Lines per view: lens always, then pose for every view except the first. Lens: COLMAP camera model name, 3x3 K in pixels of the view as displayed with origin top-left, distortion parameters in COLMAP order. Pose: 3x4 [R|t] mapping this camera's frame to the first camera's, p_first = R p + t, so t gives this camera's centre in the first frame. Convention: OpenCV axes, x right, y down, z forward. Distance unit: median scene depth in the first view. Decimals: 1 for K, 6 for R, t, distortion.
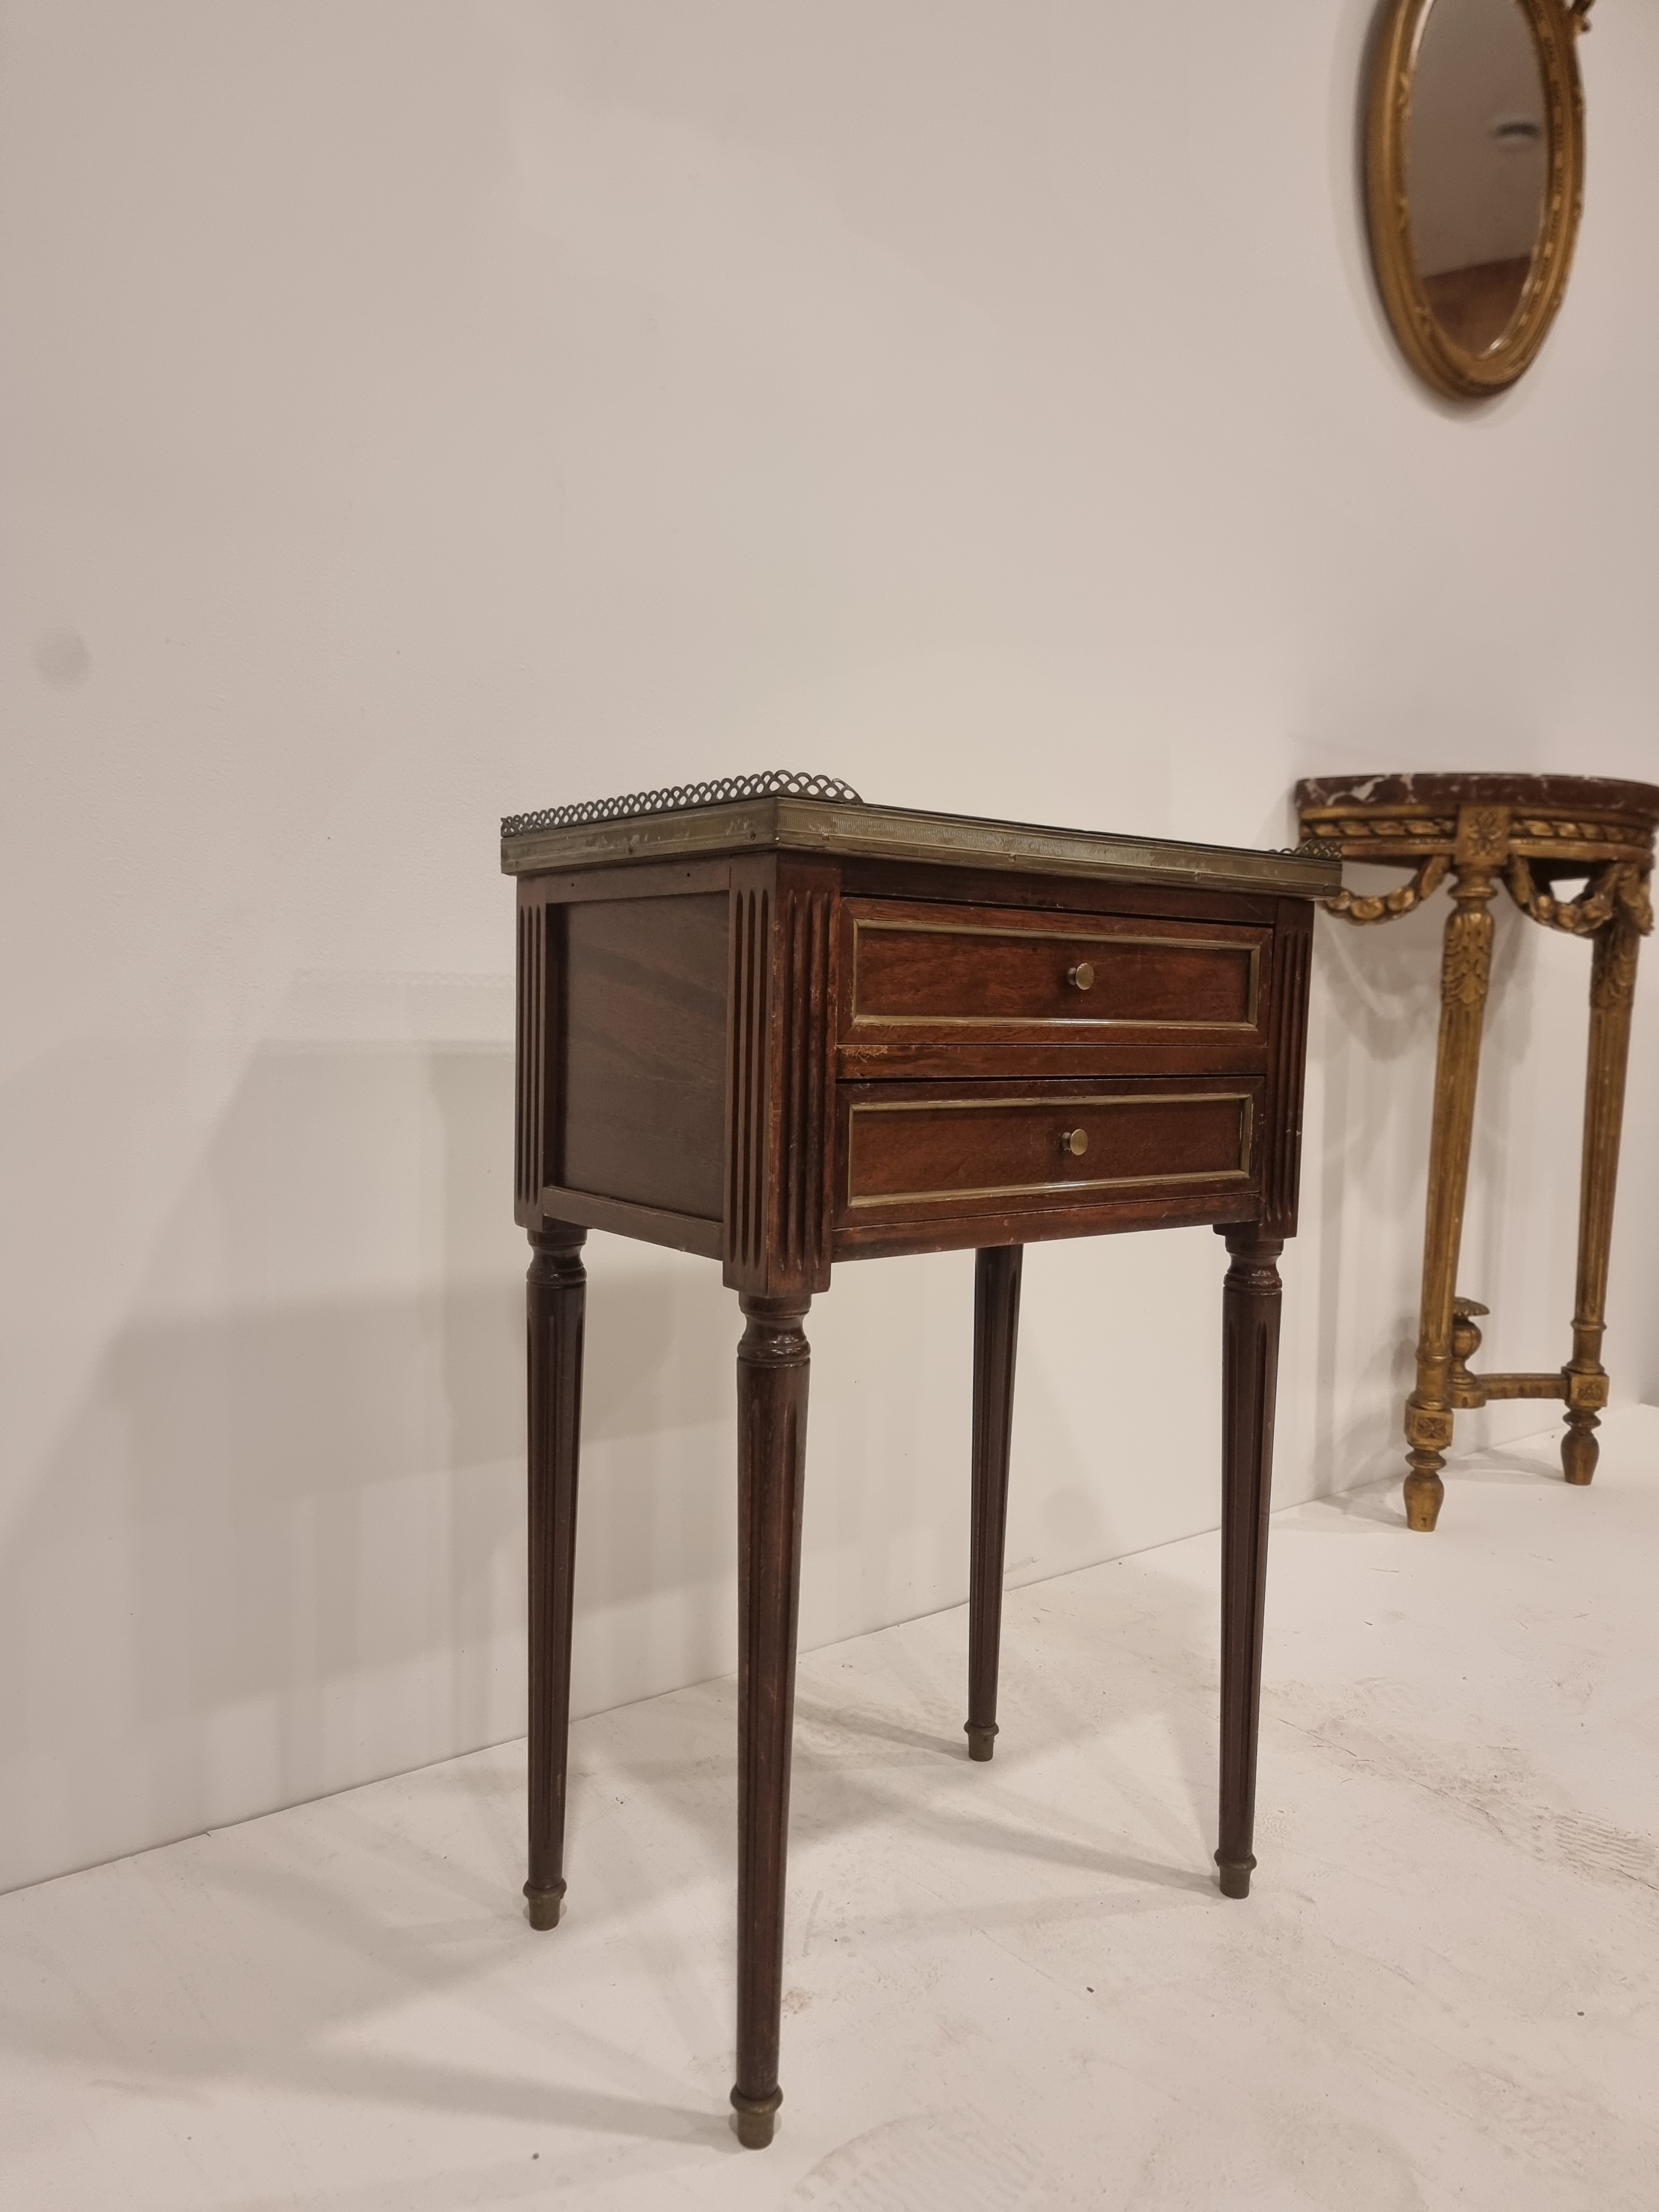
lens RADIAL K [[1553.2, 0, 832.1], [0, 1553.2, 1114.0], [0, 0, 1]] dist [0.055005, -0.001388]
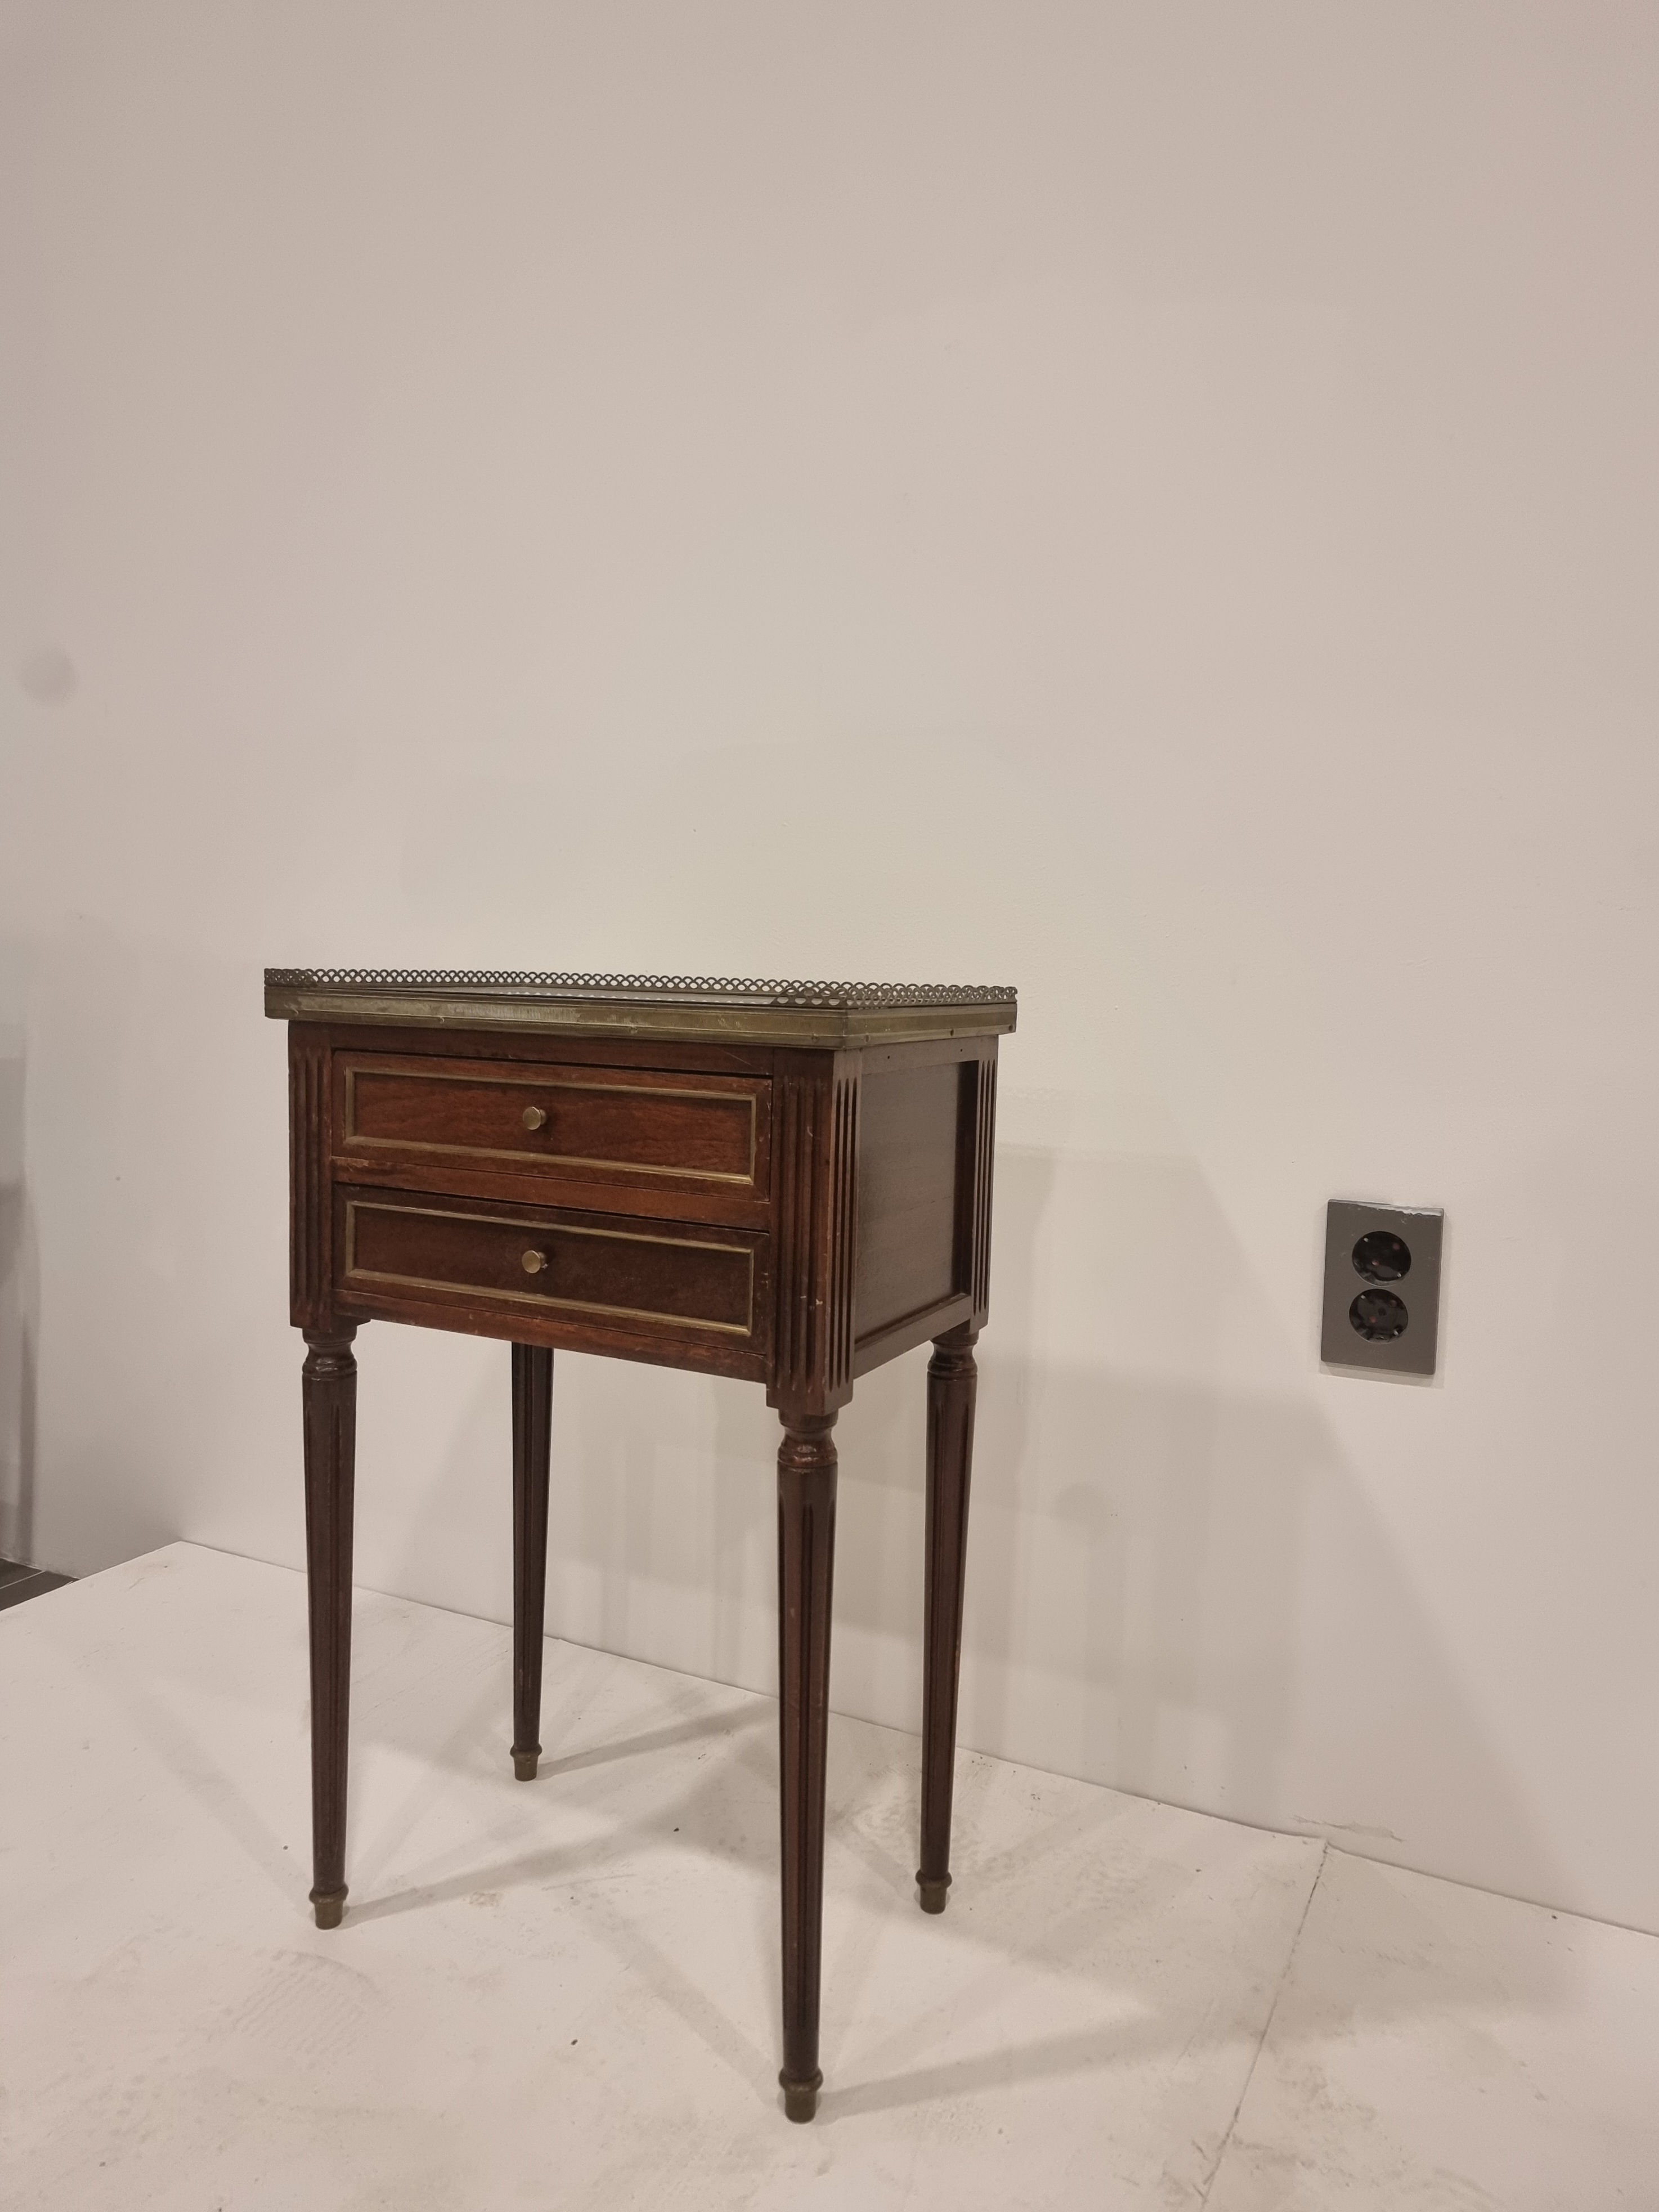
lens RADIAL K [[1553.2, 0, 832.6], [0, 1553.2, 1099.5], [0, 0, 1]] dist [0.055005, -0.001388]
pose [[0.442192, 0.065501, -0.894525, 1.327582], [-0.083748, 0.995988, 0.031531, -0.162219], [0.893002, 0.060972, 0.445904, 0.710418]]
